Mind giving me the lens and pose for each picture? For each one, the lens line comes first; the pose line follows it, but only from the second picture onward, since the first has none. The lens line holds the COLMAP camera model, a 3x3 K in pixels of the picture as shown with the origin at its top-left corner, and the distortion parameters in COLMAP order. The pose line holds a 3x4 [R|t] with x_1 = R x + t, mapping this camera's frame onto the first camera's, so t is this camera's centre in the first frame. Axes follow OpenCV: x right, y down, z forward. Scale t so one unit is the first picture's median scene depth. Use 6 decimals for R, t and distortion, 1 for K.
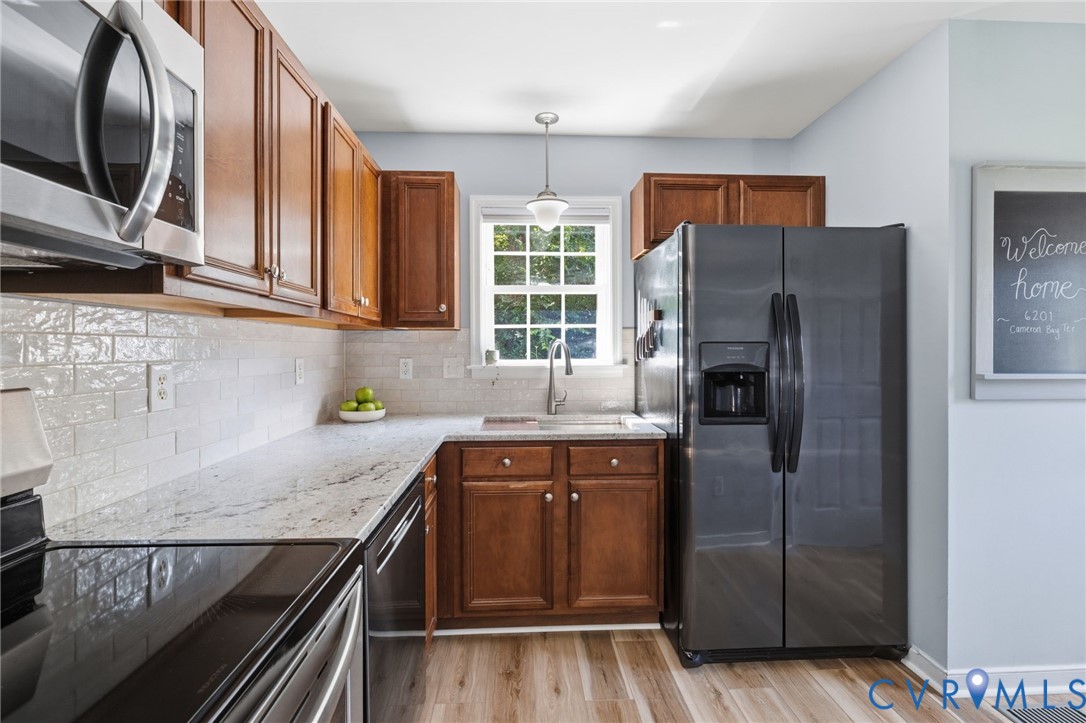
lens RADIAL K [[478.5, 0, 540.3], [0, 478.5, 349.1], [0, 0, 1]] dist [-0.003560, -0.000230]
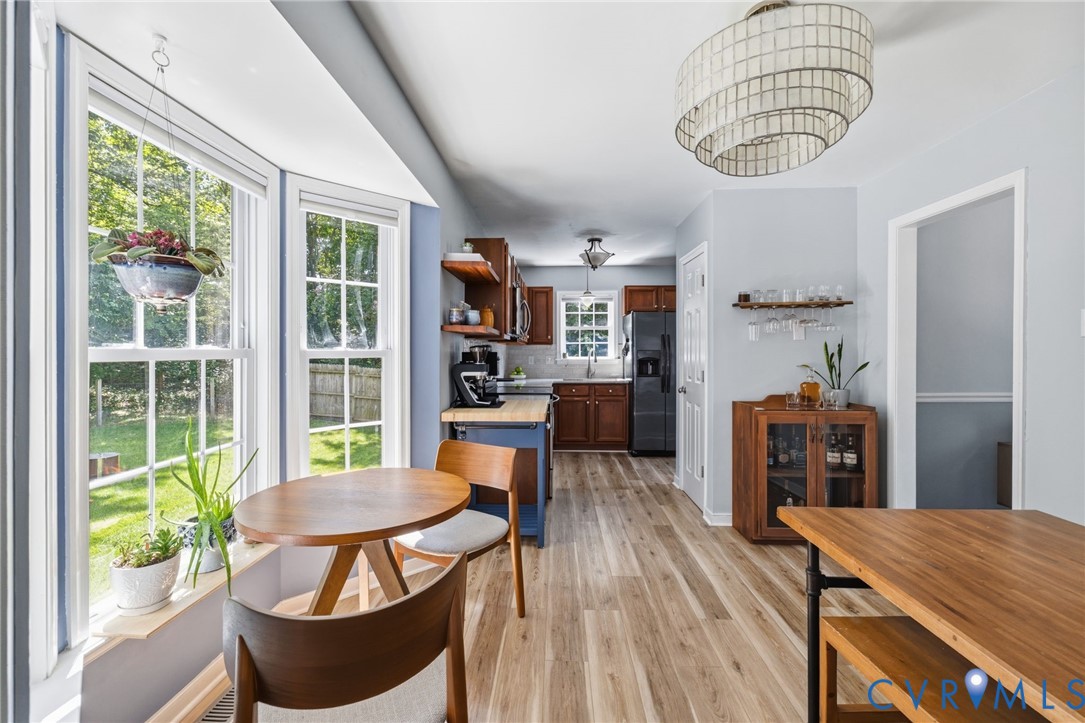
lens RADIAL K [[469.1, 0, 541.7], [0, 469.1, 355.6], [0, 0, 1]] dist [-0.000198, 0.000072]
pose [[0.996851, 0.001442, -0.079290, -0.034209], [-0.001196, 0.999994, 0.003151, 0.010401], [0.079295, -0.003046, 0.996847, -1.690348]]
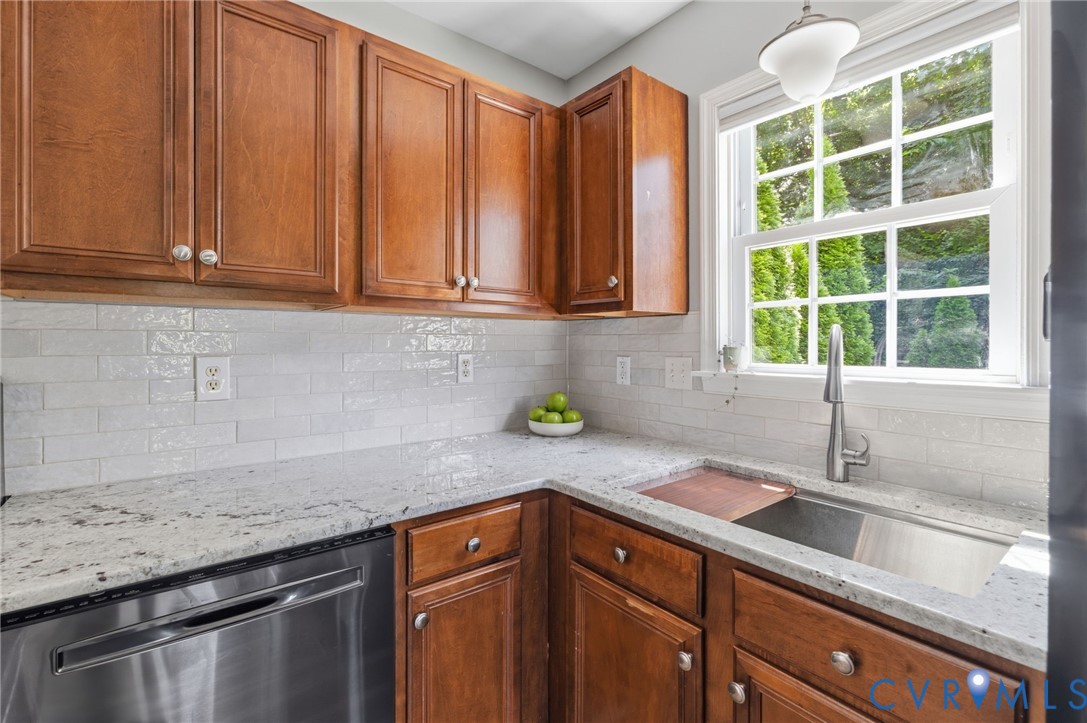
lens RADIAL K [[488.8, 0, 542.3], [0, 488.8, 346.7], [0, 0, 1]] dist [-0.003407, -0.000561]
pose [[0.579934, 0.008869, -0.814615, 0.288330], [-0.004192, 0.999960, 0.007902, -0.001092], [0.814652, -0.001167, 0.579948, 0.543470]]
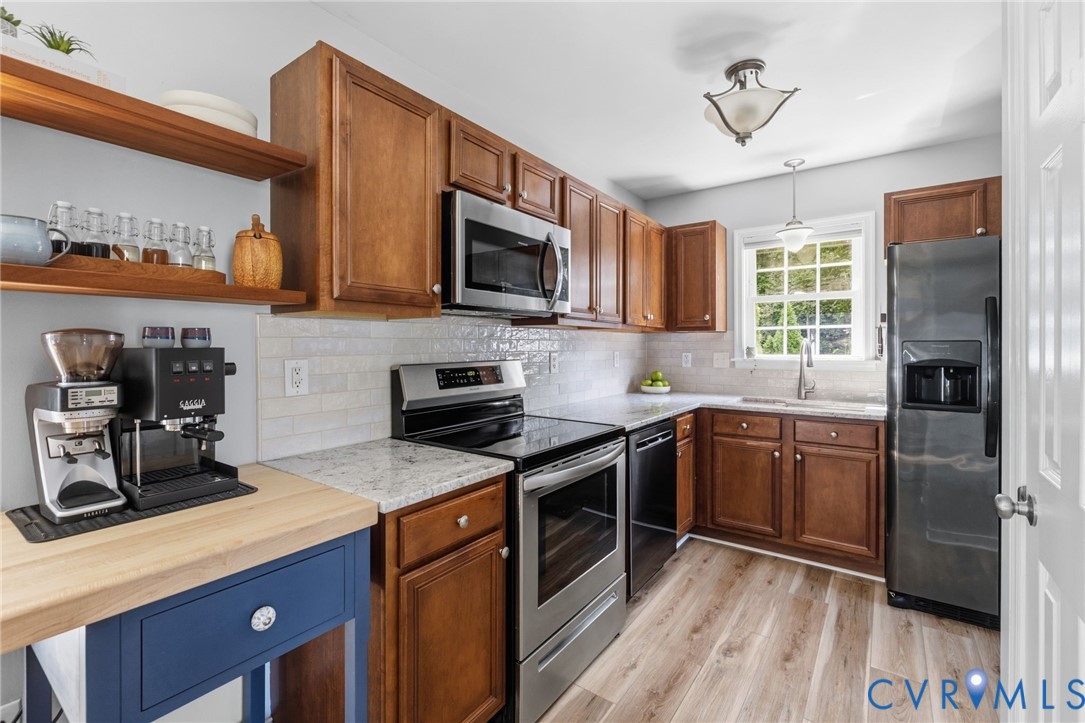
lens RADIAL K [[478.1, 0, 539.8], [0, 478.1, 349.1], [0, 0, 1]] dist [-0.003560, -0.000230]
pose [[0.782494, 0.006425, -0.622625, 0.299550], [-0.002404, 0.999970, 0.007297, -0.000046], [0.622653, -0.004213, 0.782486, -0.434746]]
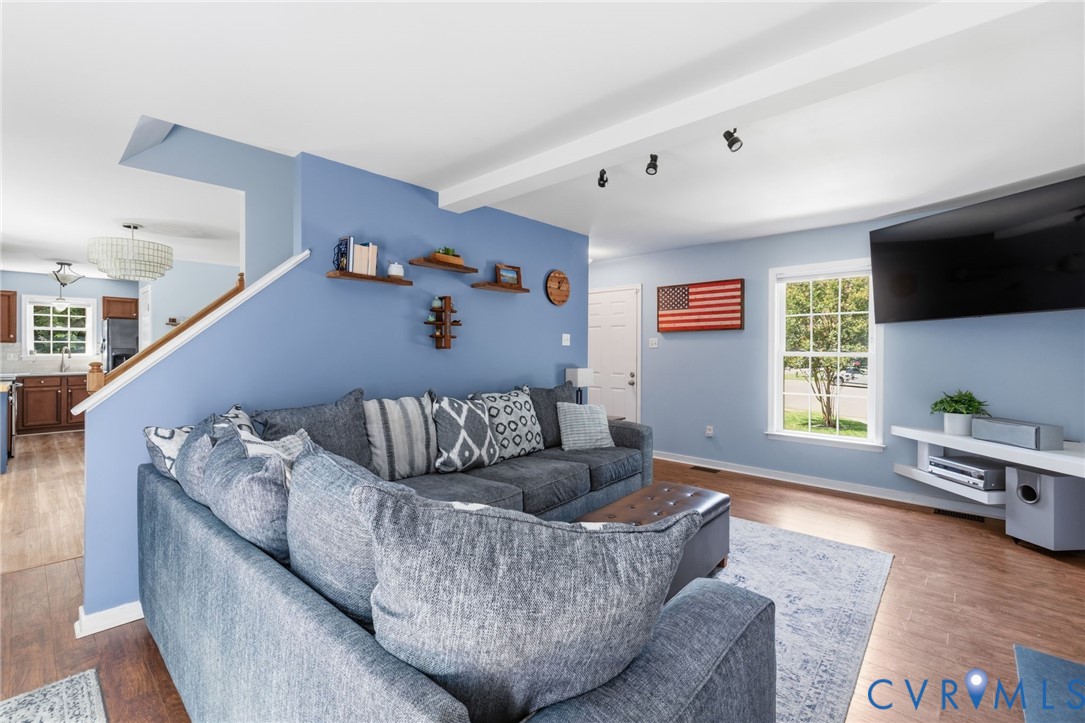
lens RADIAL K [[465.7, 0, 534.4], [0, 465.7, 350.6], [0, 0, 1]] dist [-0.003353, -0.000087]
pose [[0.708986, 0.005251, 0.705203, 0.077372], [-0.002519, 0.999985, -0.004913, 0.012172], [-0.705218, 0.001707, 0.708988, -3.500714]]
